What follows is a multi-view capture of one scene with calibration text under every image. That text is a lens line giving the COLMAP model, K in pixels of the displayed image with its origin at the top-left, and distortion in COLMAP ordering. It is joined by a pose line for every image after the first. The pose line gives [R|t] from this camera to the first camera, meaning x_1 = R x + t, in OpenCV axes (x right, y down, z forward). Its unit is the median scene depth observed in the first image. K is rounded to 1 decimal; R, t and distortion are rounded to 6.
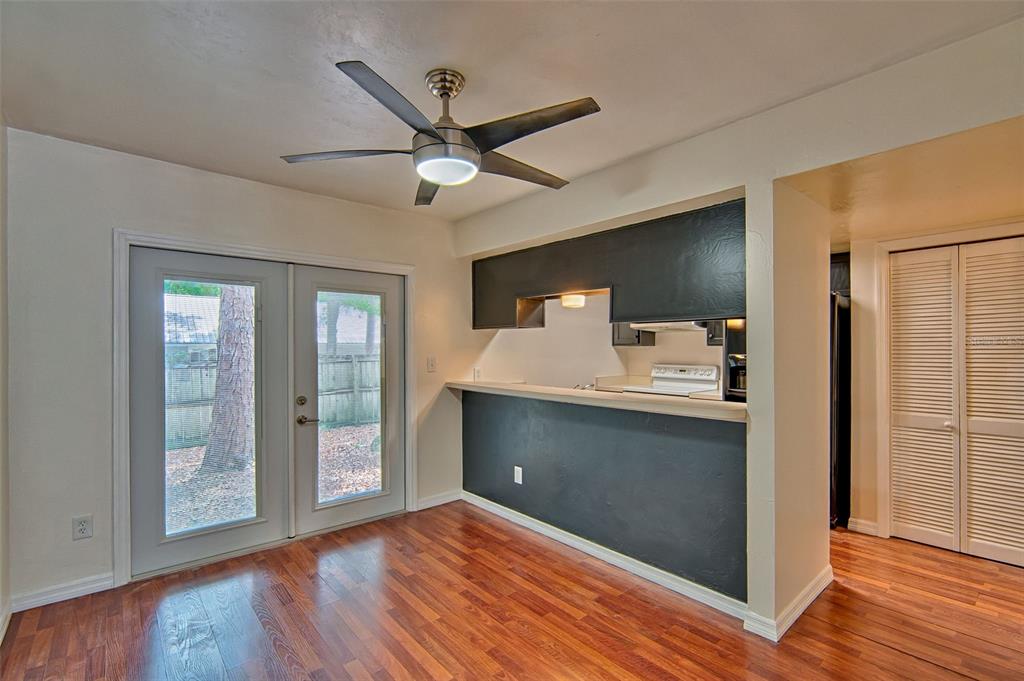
lens RADIAL K [[472.1, 0, 510.1], [0, 472.1, 349.4], [0, 0, 1]] dist [-0.001402, -0.000091]
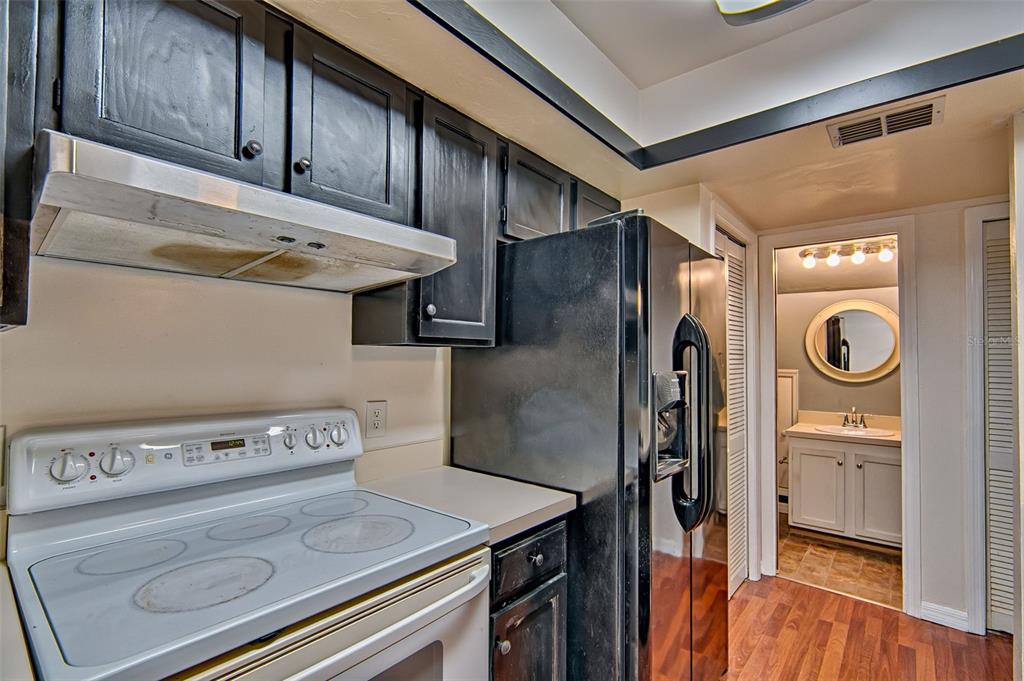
lens RADIAL K [[472.1, 0, 510.1], [0, 472.1, 349.4], [0, 0, 1]] dist [-0.001402, -0.000091]
pose [[-0.166644, 0.020104, 0.985812, 0.198926], [-0.007729, 0.999735, -0.021695, 0.002730], [-0.985987, -0.011235, -0.166445, 1.673978]]
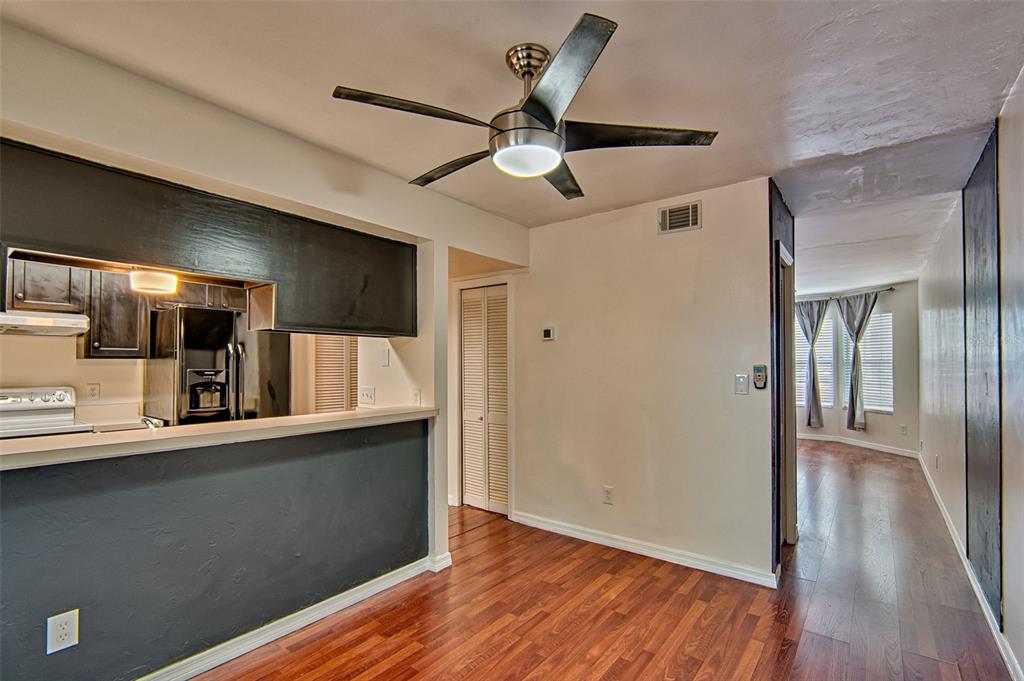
lens RADIAL K [[487.6, 0, 496.5], [0, 487.6, 362.3], [0, 0, 1]] dist [0.014166, 0.000112]
pose [[-0.201018, 0.007924, 0.979555, -0.746621], [-0.000431, 0.999966, -0.008178, 0.006059], [-0.979587, -0.002066, -0.201008, 0.921762]]
